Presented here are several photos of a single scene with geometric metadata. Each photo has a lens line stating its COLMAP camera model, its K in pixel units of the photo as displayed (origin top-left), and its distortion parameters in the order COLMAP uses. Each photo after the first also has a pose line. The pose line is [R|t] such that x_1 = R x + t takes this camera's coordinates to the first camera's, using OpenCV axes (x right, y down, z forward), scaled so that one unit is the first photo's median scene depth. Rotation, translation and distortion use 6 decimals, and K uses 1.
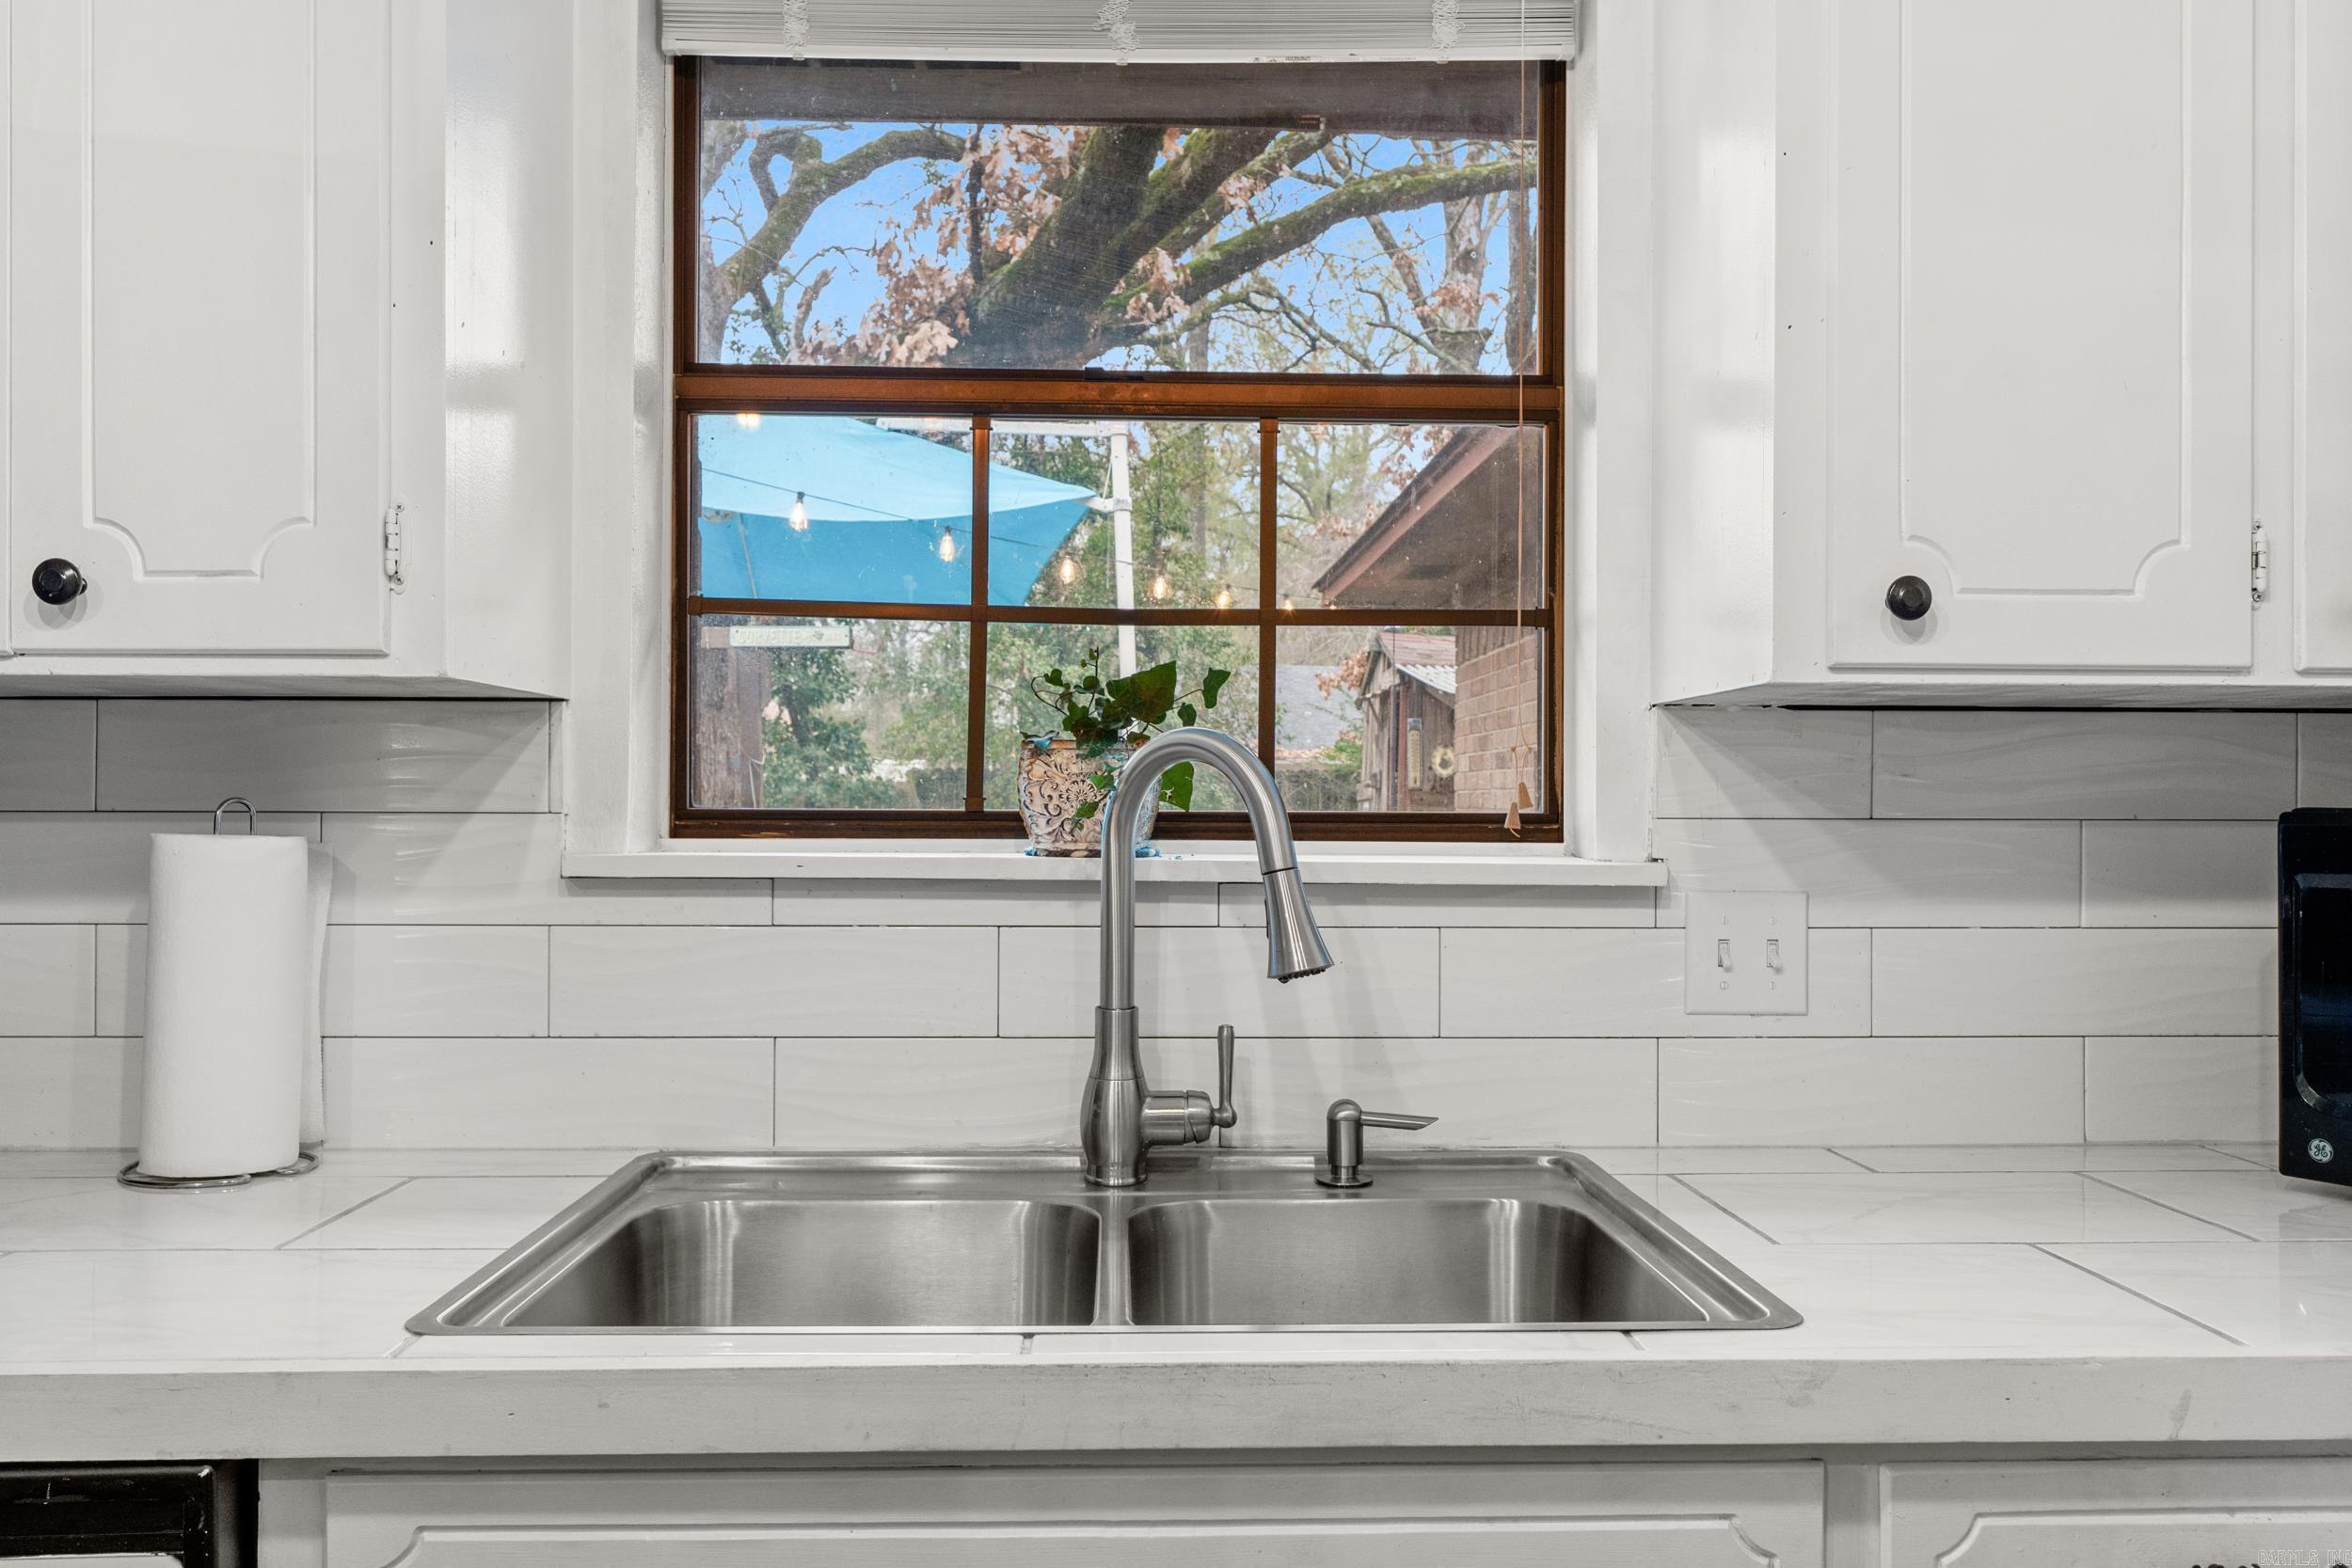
lens RADIAL K [[1797.7, 0, 1181.7], [0, 1797.7, 779.6], [0, 0, 1]] dist [-0.003293, -0.001571]
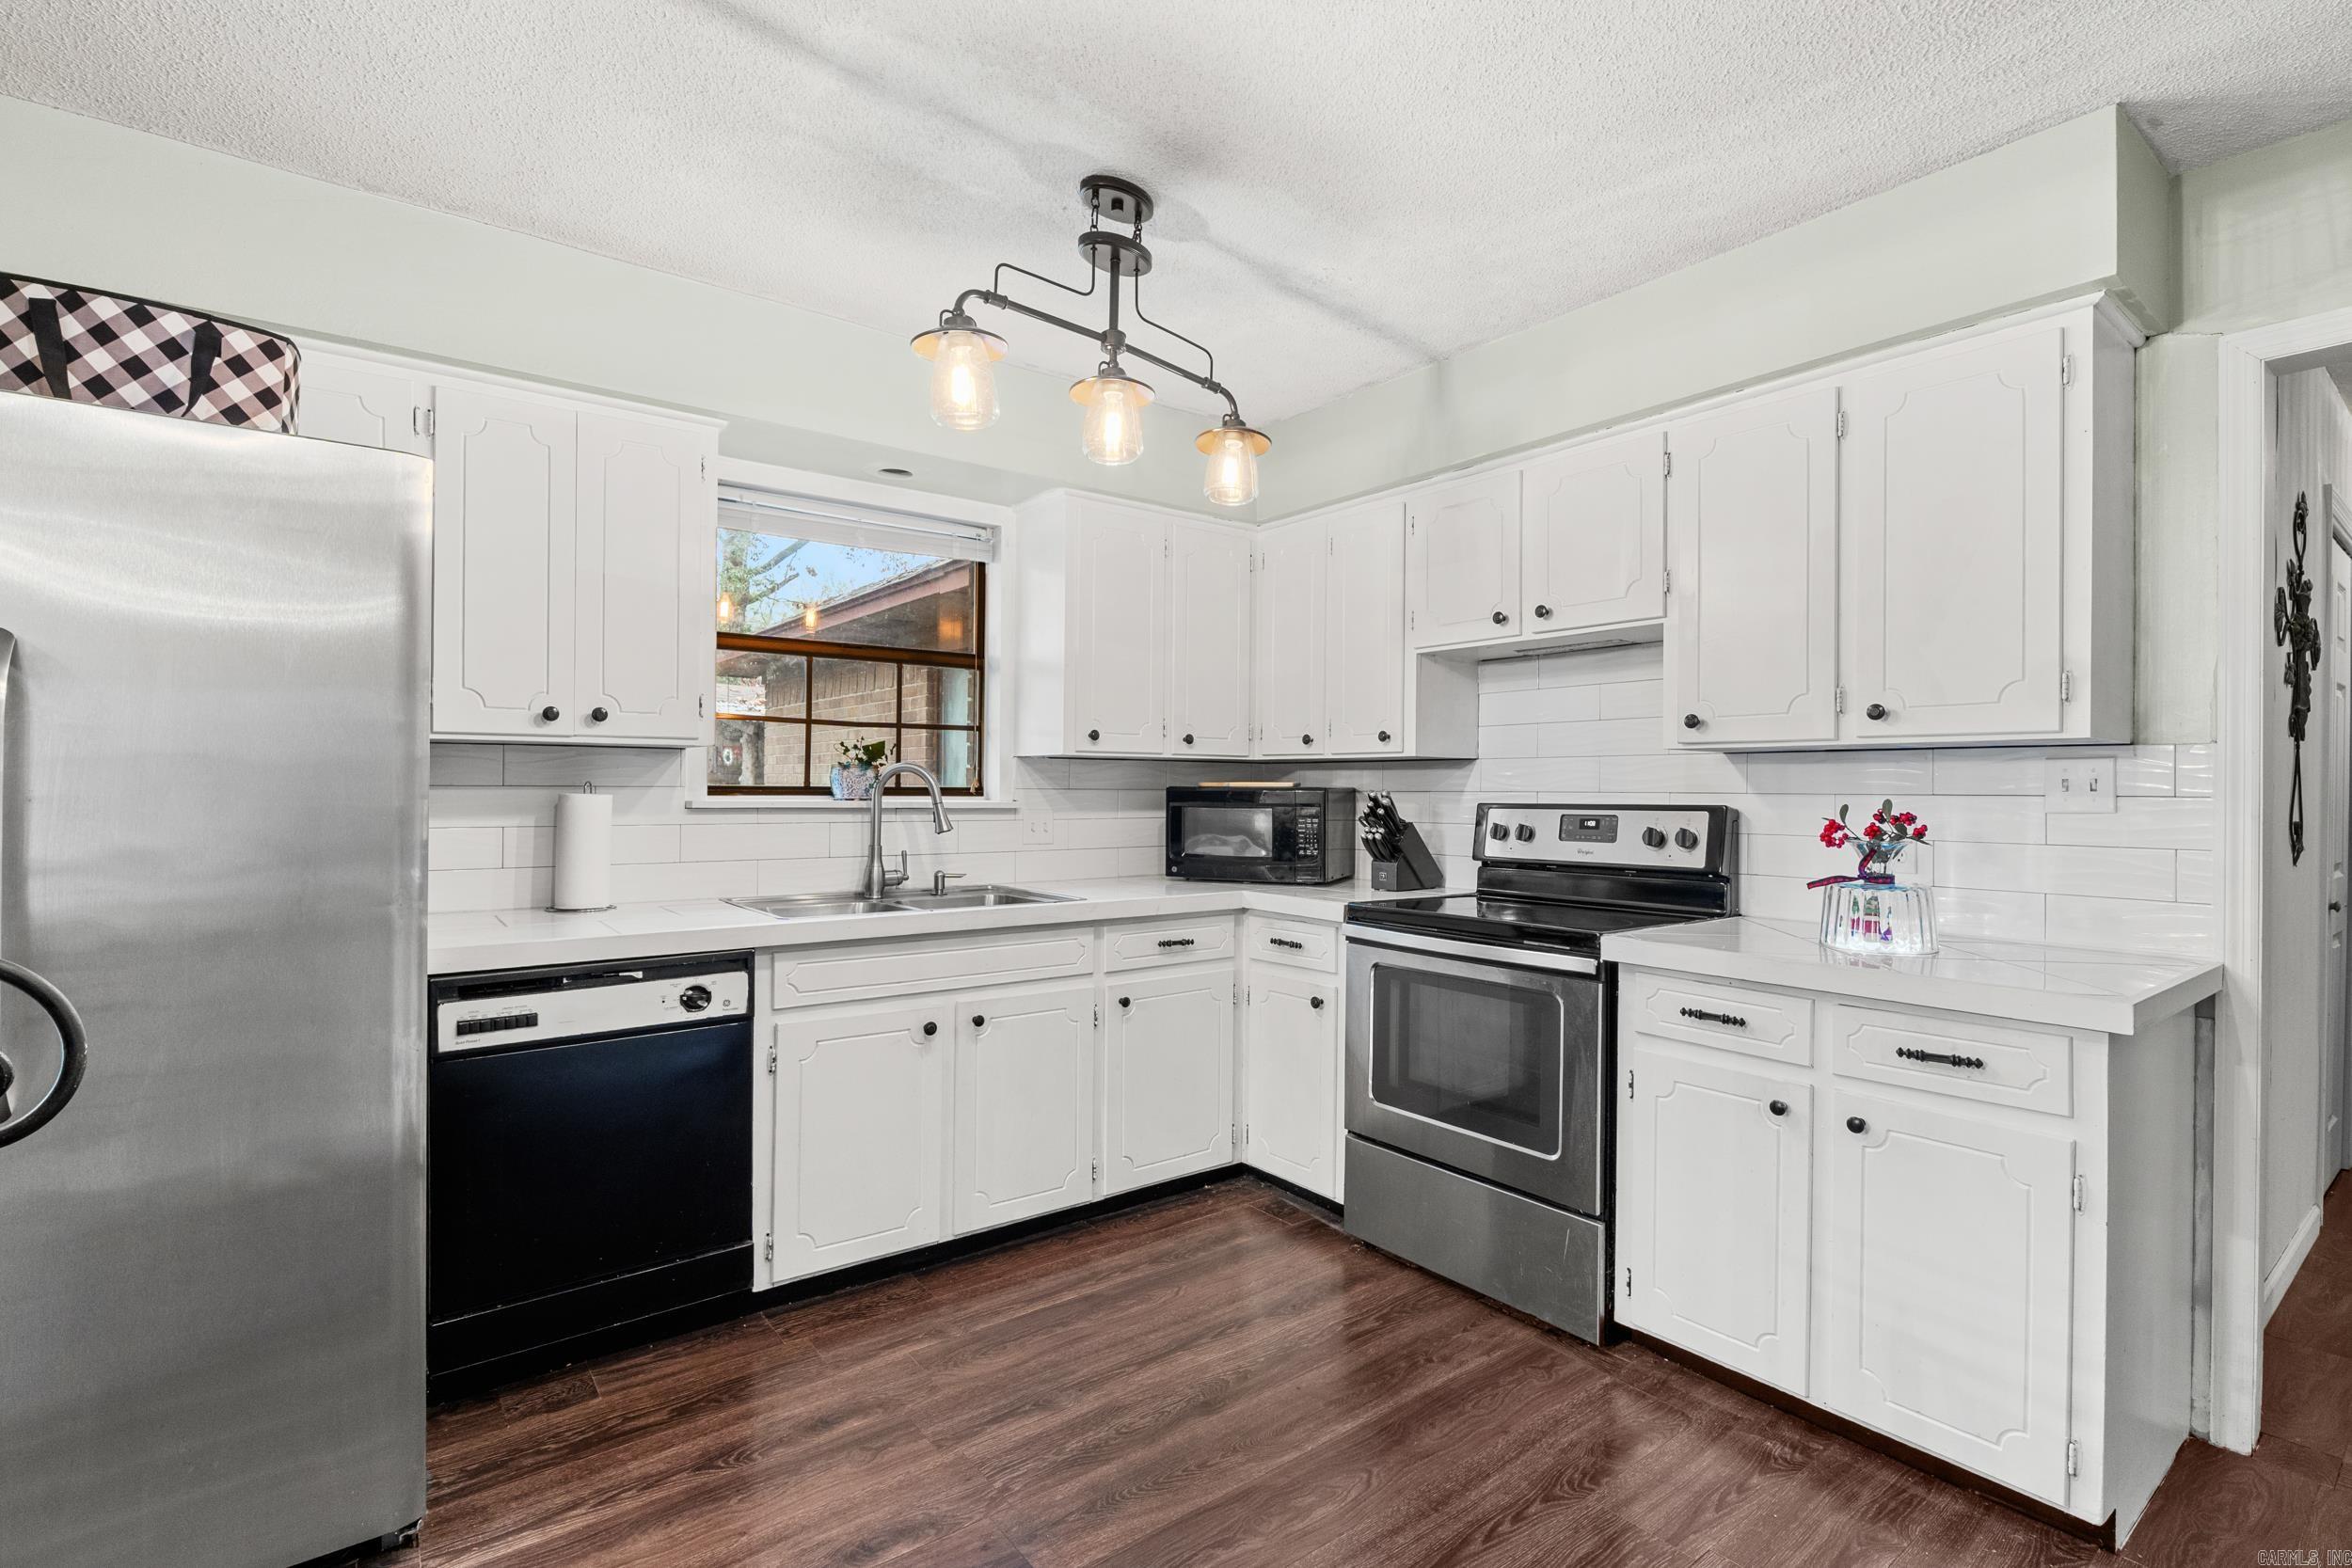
lens RADIAL K [[1077.2, 0, 1176.0], [0, 1077.2, 784.0], [0, 0, 1]] dist [-0.019504, 0.000353]
pose [[0.818730, 0.003266, 0.574169, -0.705085], [-0.011803, 0.999868, 0.011143, -0.015639], [-0.574057, -0.015900, 0.818661, -0.921929]]
